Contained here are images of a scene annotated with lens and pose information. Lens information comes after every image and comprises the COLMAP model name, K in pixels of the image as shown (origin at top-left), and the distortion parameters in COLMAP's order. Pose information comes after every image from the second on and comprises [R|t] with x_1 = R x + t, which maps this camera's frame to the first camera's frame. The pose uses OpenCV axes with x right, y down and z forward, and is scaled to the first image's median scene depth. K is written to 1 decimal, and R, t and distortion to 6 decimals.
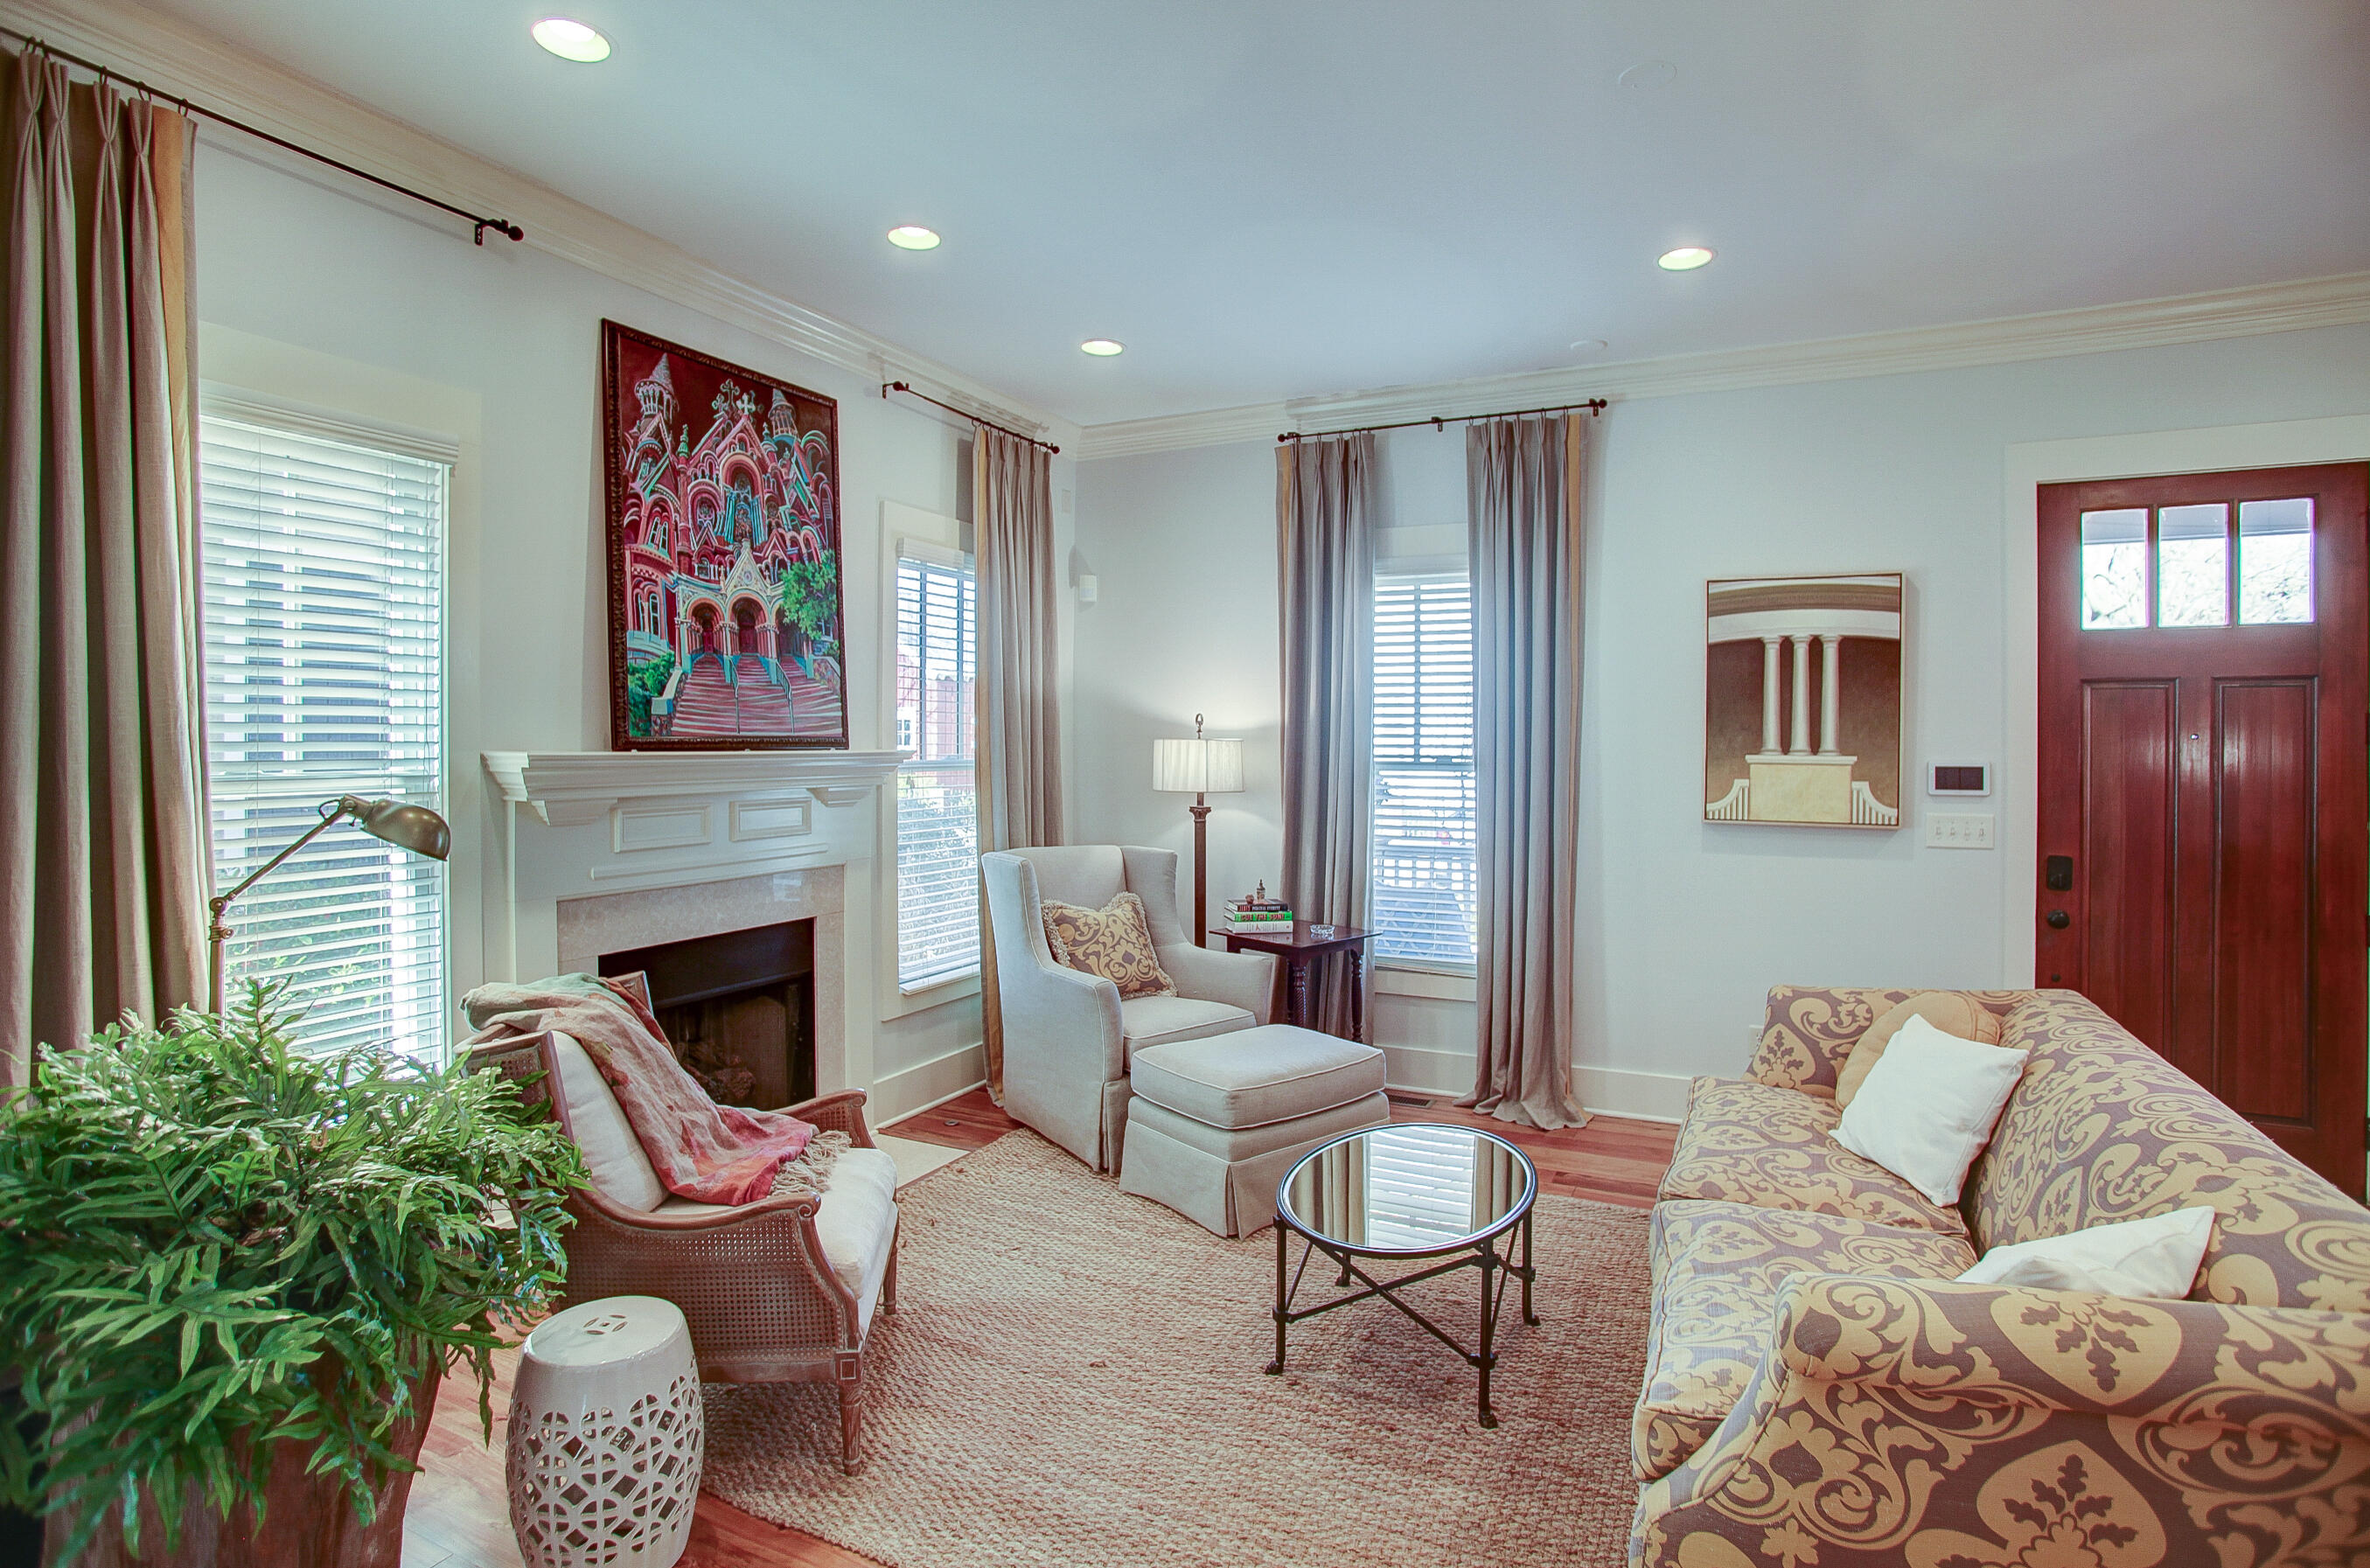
lens RADIAL K [[1198.9, 0, 1181.2], [0, 1198.9, 741.5], [0, 0, 1]] dist [-0.075136, 0.035449]
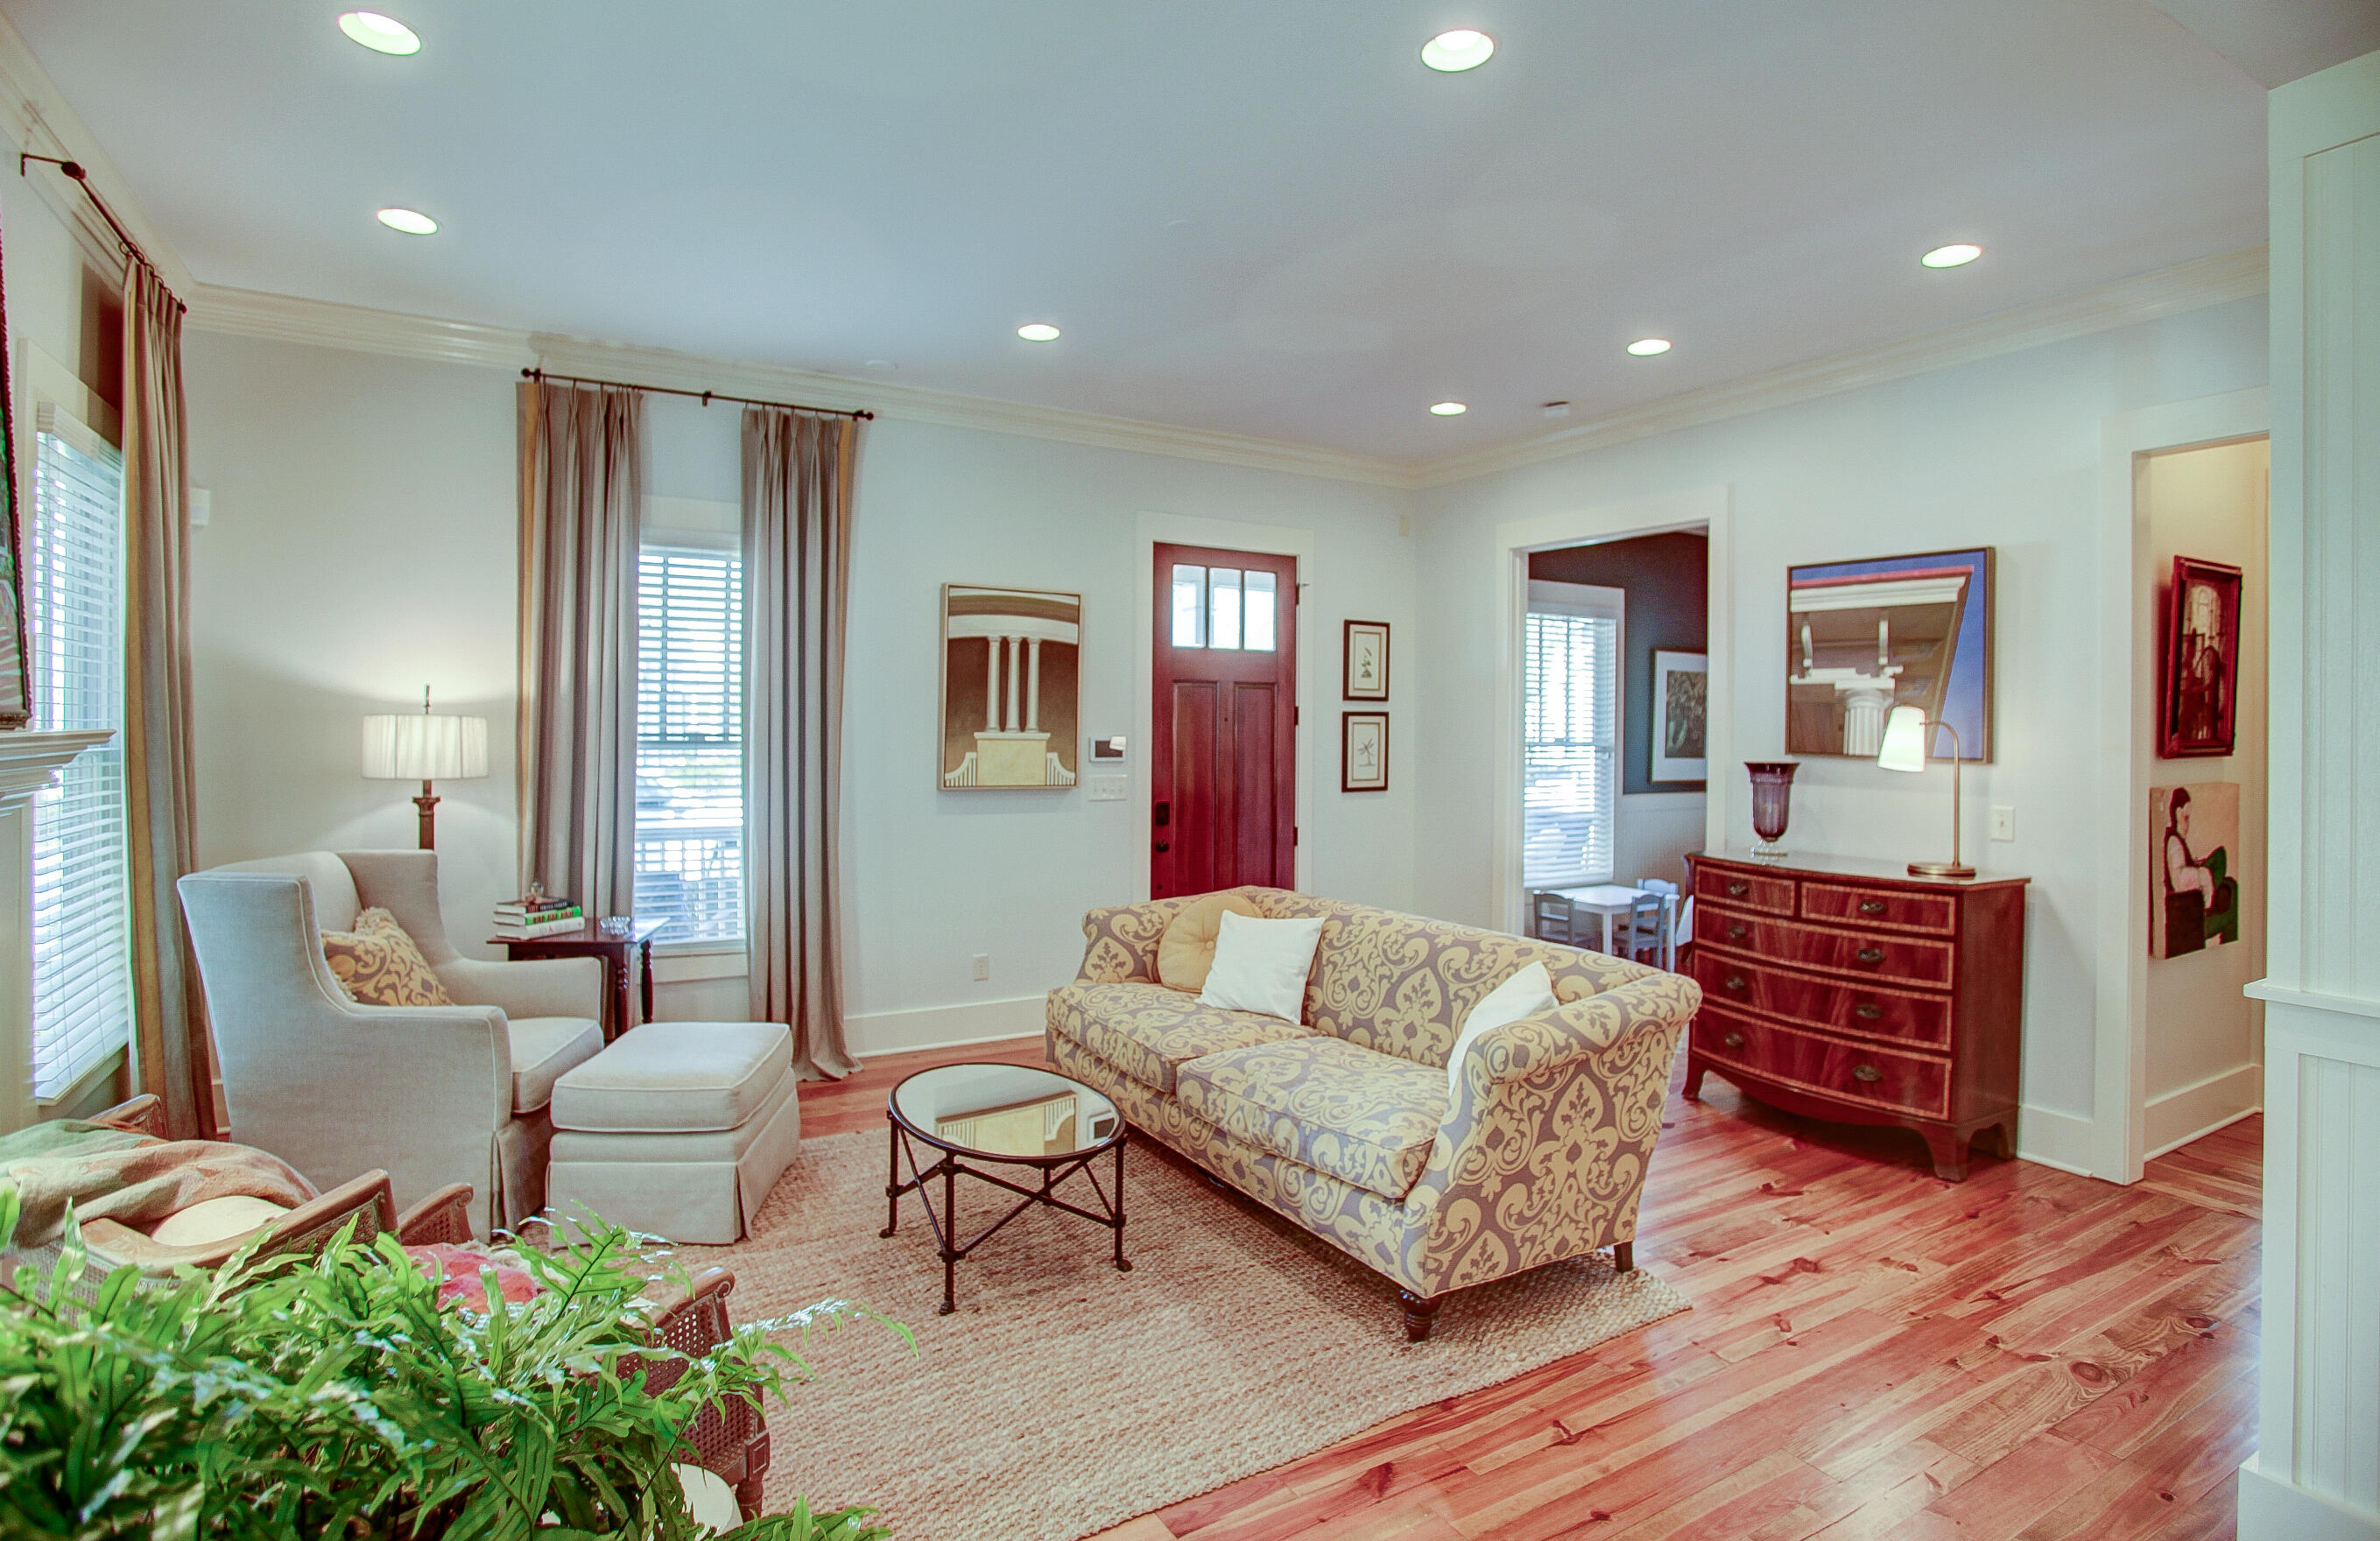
lens RADIAL K [[1206.5, 0, 1190.2], [0, 1206.5, 711.2], [0, 0, 1]] dist [-0.067860, 0.000613]
pose [[0.549878, 0.009012, 0.835196, -0.450921], [-0.007398, 0.999955, -0.005919, -0.004734], [-0.835212, -0.002924, 0.549920, 0.141301]]
